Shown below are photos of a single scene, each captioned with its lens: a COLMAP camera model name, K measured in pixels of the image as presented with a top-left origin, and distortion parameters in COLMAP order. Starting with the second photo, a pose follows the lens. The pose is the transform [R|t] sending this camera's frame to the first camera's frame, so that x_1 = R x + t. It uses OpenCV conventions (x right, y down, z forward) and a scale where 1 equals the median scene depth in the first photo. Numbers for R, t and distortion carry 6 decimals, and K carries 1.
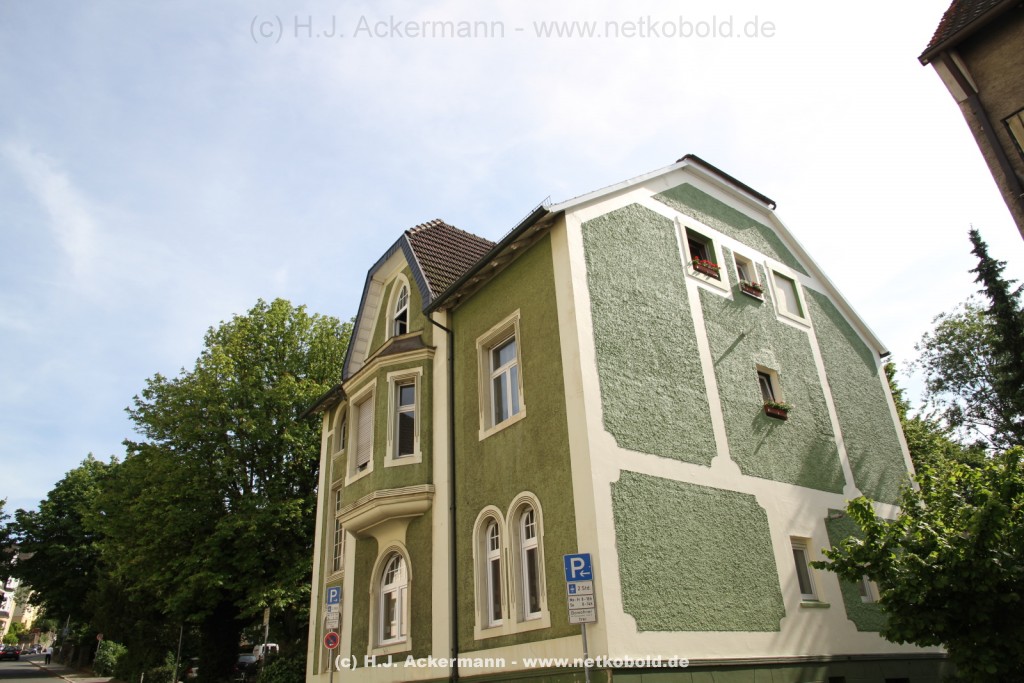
lens RADIAL K [[712.5, 0, 511.3], [0, 712.5, 342.1], [0, 0, 1]] dist [-0.093975, 0.056845]
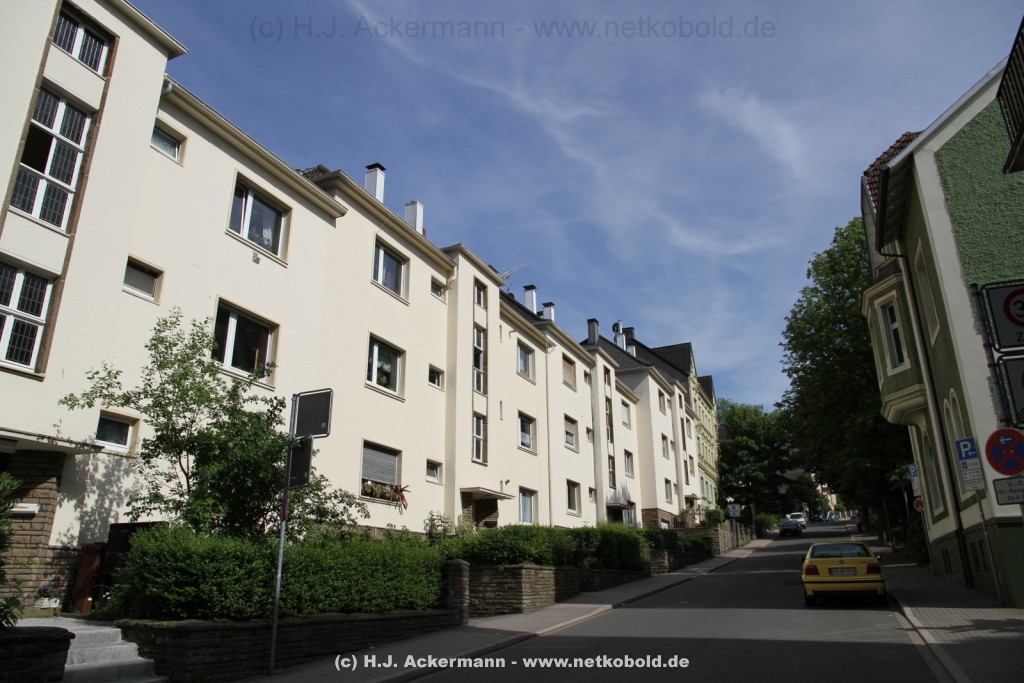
lens RADIAL K [[712.5, 0, 511.5], [0, 712.5, 340.1], [0, 0, 1]] dist [-0.093975, 0.056845]
pose [[0.488736, -0.241511, -0.838337, 0.614693], [0.388784, 0.920523, -0.038532, -0.110640], [0.781015, -0.307100, 0.543788, -0.222708]]
